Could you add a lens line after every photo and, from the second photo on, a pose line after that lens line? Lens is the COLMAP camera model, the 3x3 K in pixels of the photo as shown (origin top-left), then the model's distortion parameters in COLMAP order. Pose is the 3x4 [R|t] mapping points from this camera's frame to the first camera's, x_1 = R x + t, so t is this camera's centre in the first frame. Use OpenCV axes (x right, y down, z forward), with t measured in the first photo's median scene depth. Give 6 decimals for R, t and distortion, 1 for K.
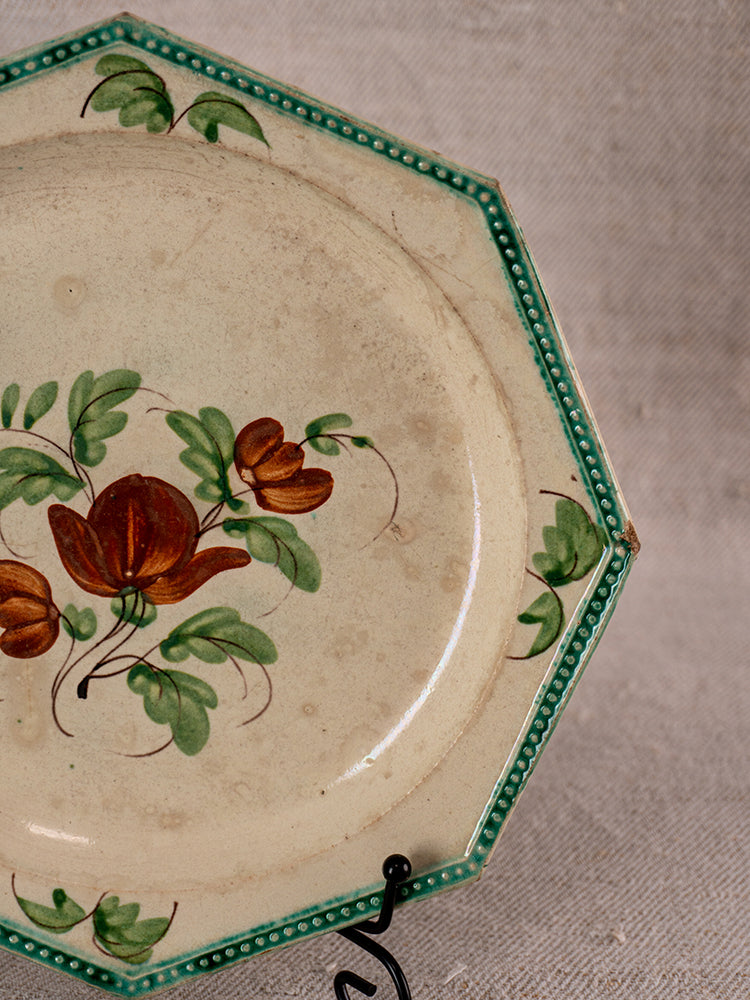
lens RADIAL K [[2369.5, 0, 390.7], [0, 2369.5, 485.5], [0, 0, 1]] dist [0.171389, 0.000000]
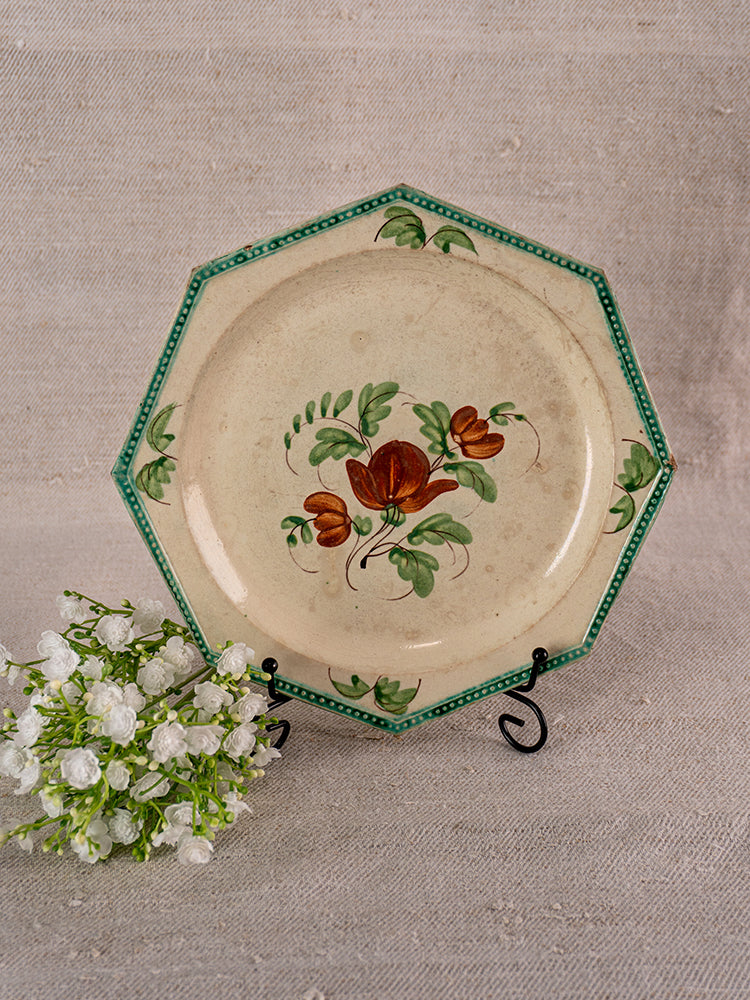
lens RADIAL K [[1593.2, 0, 398.1], [0, 1593.2, 505.9], [0, 0, 1]] dist [0.138876, 0.000000]
pose [[0.992374, -0.041745, 0.115978, -0.249019], [0.042254, 0.999105, -0.001927, 0.047493], [-0.115794, 0.006813, 0.993250, -0.200869]]
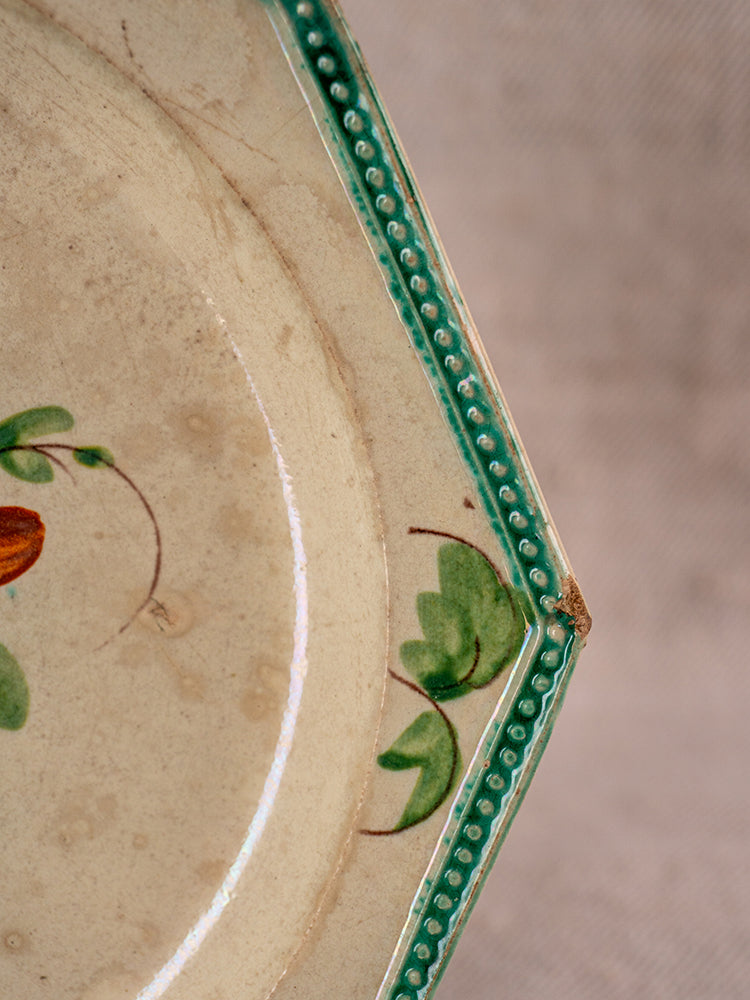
lens RADIAL K [[2369.5, 0, 404.0], [0, 2369.5, 502.0], [0, 0, 1]] dist [0.171389, 0.000000]
pose [[0.998341, -0.028330, 0.050137, 0.033157], [0.031848, 0.996981, -0.070821, 0.034736], [-0.047979, 0.072300, 0.996228, 0.433207]]
